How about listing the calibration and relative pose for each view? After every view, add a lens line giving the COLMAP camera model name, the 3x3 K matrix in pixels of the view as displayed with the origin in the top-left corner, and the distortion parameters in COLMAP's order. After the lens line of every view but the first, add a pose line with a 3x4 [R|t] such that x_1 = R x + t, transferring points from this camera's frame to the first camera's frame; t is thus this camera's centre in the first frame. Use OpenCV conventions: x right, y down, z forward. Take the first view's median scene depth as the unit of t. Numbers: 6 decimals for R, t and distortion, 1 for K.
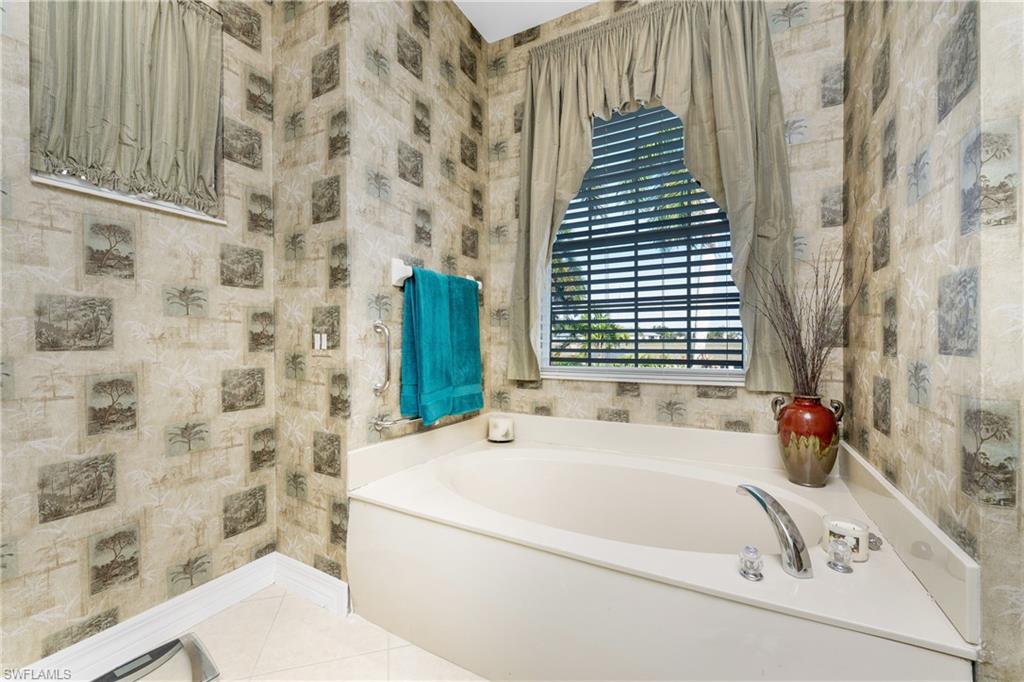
lens RADIAL K [[419.2, 0, 520.8], [0, 419.2, 345.0], [0, 0, 1]] dist [-0.002221, -0.000011]
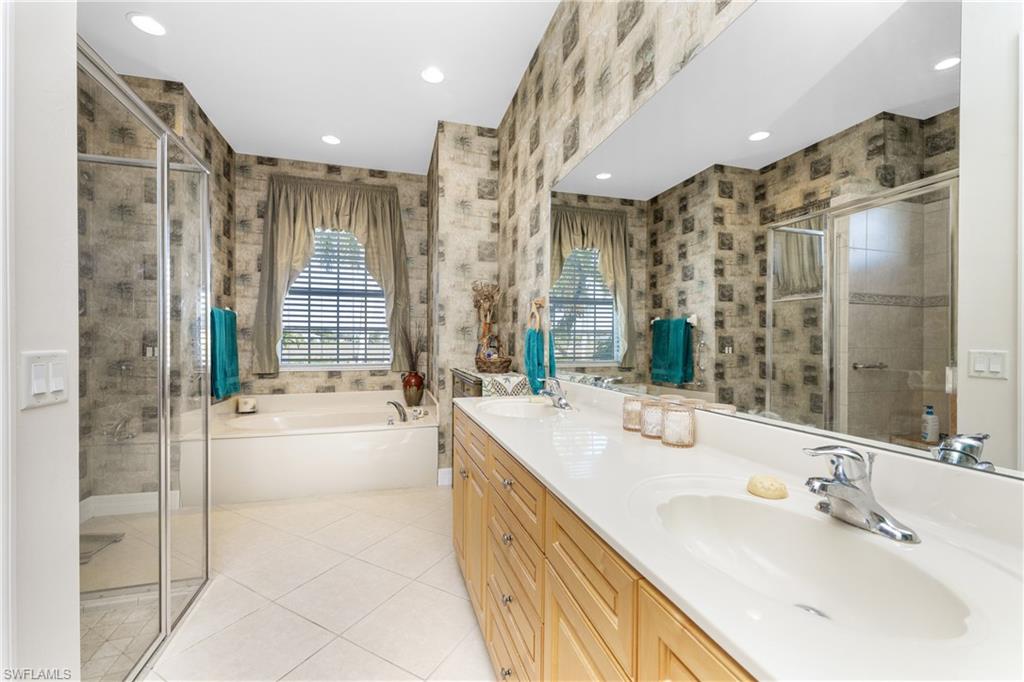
lens RADIAL K [[419.2, 0, 517.4], [0, 419.2, 346.0], [0, 0, 1]] dist [-0.002221, -0.000011]
pose [[0.720127, -0.001056, 0.693842, -0.452672], [-0.000910, 0.999997, 0.002466, -0.028516], [-0.693842, -0.002407, 0.720123, -0.918289]]
